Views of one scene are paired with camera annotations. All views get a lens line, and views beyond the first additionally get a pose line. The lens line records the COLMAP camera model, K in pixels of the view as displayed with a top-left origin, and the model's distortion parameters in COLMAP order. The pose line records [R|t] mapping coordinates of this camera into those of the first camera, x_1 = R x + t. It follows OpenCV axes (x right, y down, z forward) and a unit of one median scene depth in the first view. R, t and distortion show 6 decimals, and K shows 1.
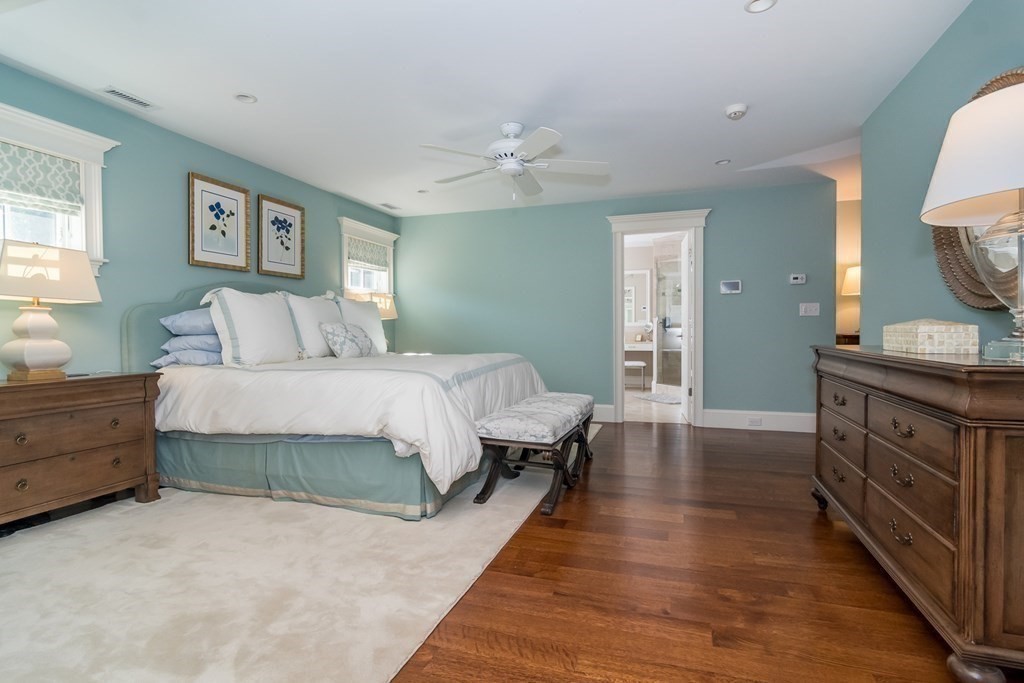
lens RADIAL K [[495.7, 0, 515.9], [0, 495.7, 340.1], [0, 0, 1]] dist [-0.002472, -0.000288]
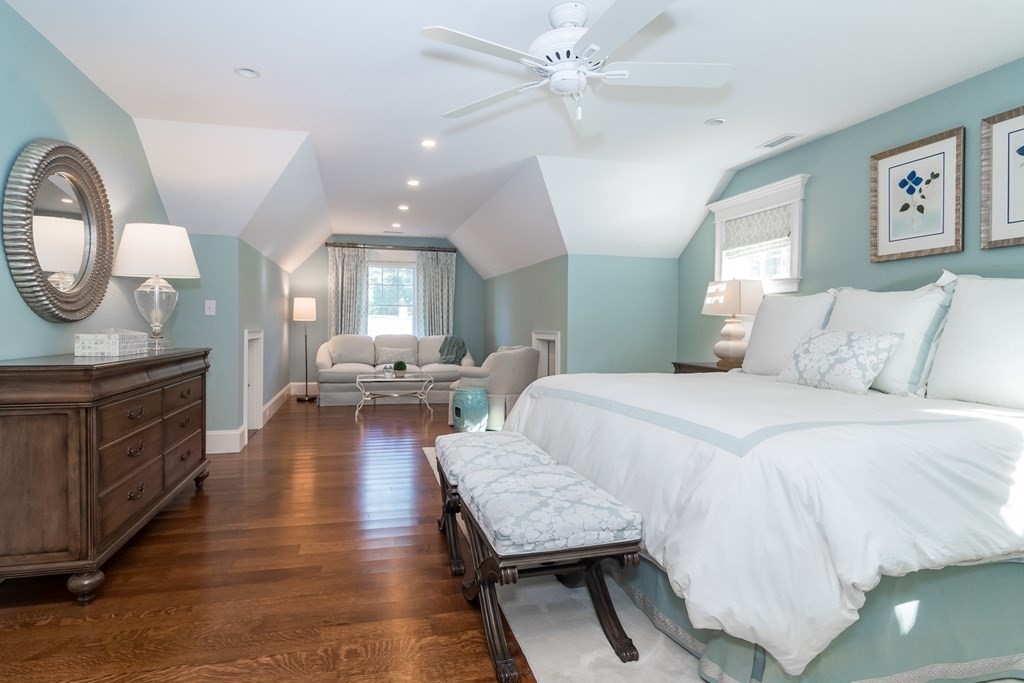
lens RADIAL K [[526.9, 0, 513.0], [0, 526.9, 331.8], [0, 0, 1]] dist [0.000516, -0.000016]
pose [[-0.811781, 0.004458, -0.583945, 0.377336], [-0.014099, 0.999530, 0.027232, -0.045472], [0.583792, 0.030339, -0.811336, 1.322322]]
